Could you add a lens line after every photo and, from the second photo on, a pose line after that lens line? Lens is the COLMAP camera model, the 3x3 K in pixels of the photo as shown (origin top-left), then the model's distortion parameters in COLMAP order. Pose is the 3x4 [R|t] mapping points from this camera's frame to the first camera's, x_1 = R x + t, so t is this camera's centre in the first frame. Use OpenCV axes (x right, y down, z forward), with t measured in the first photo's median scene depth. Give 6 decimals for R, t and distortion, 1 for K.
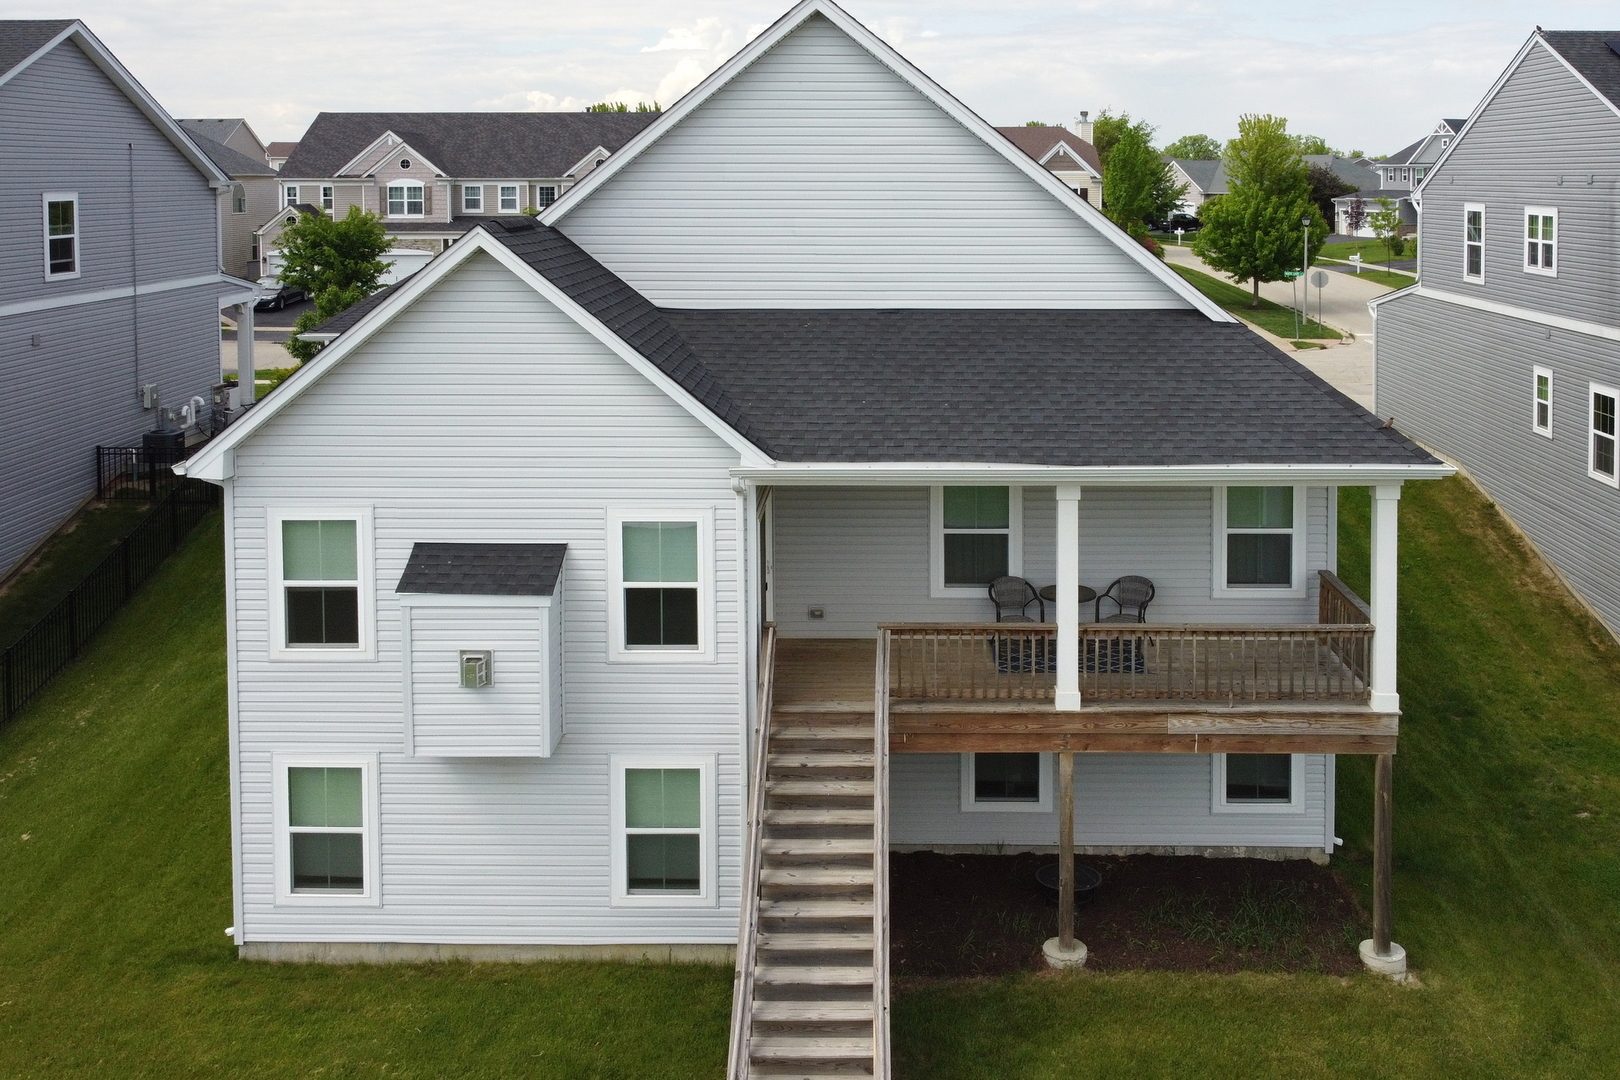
lens RADIAL K [[1312.9, 0, 914.3], [0, 1312.9, 406.4], [0, 0, 1]] dist [-0.002168, 0.004340]
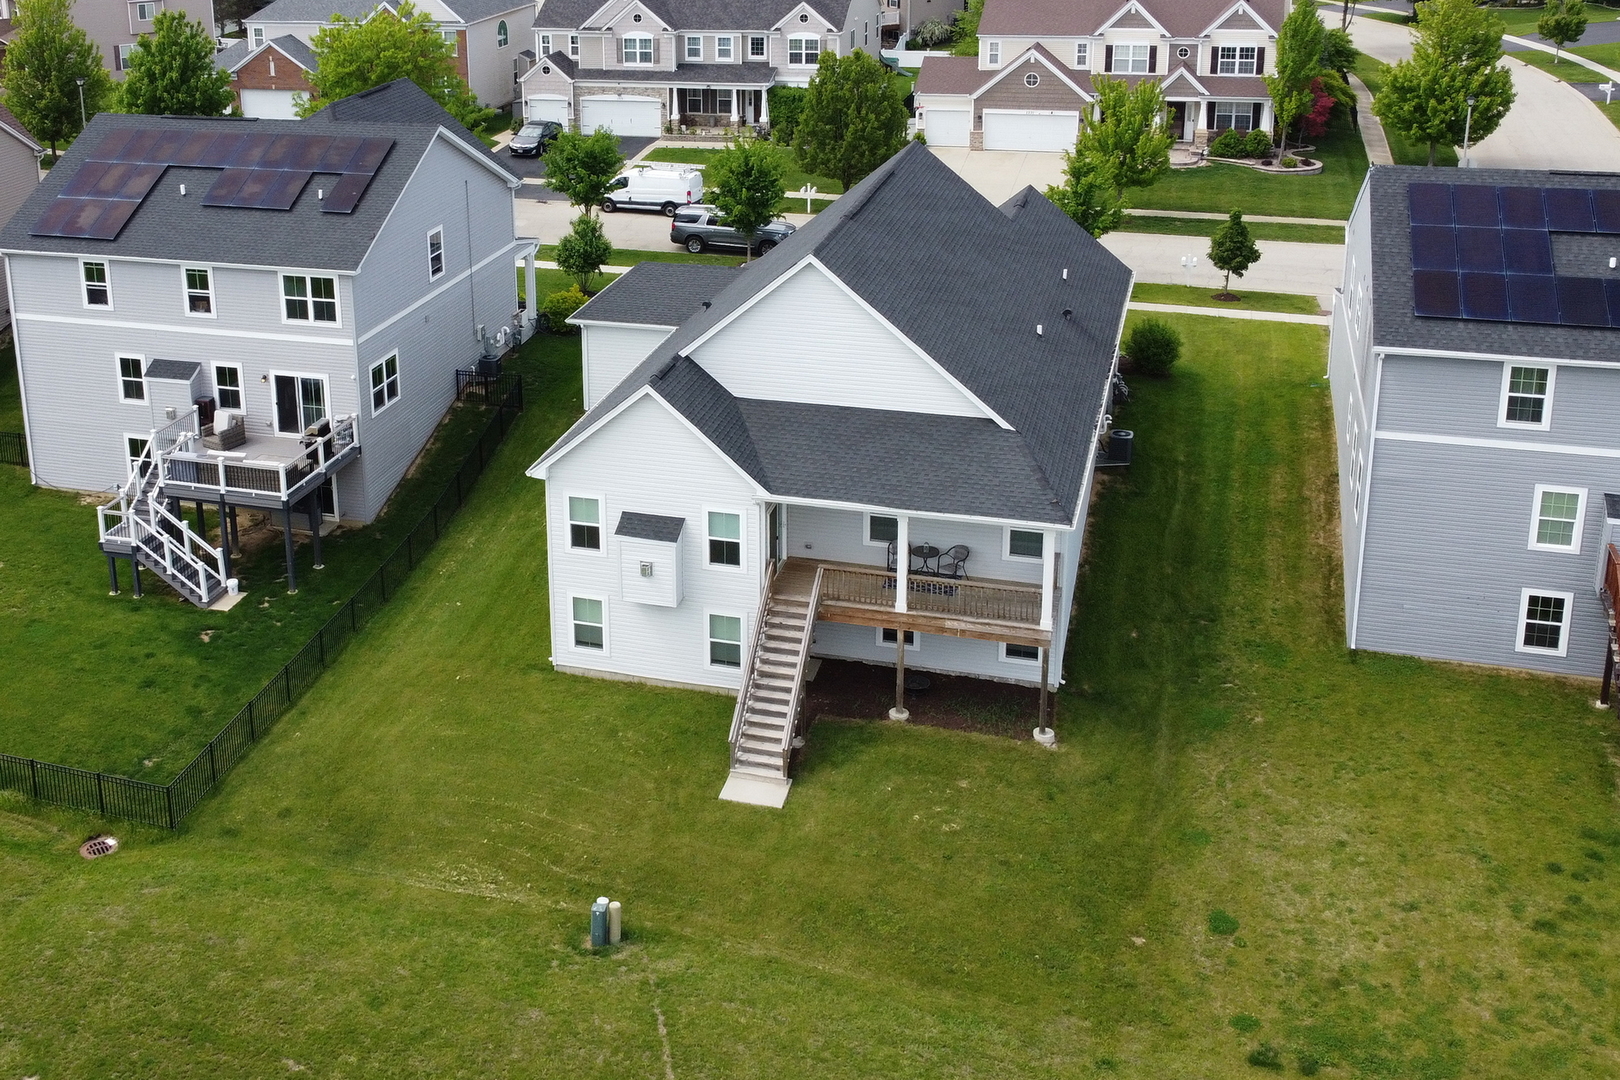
lens RADIAL K [[1456.7, 0, 810.0], [0, 1456.7, 540.0], [0, 0, 1]] dist [-0.013402, -0.005684]
pose [[0.964712, 0.102087, -0.242713, 0.538366], [-0.030355, 0.958754, 0.282611, -0.556243], [0.261553, -0.265271, 0.928020, -1.243013]]
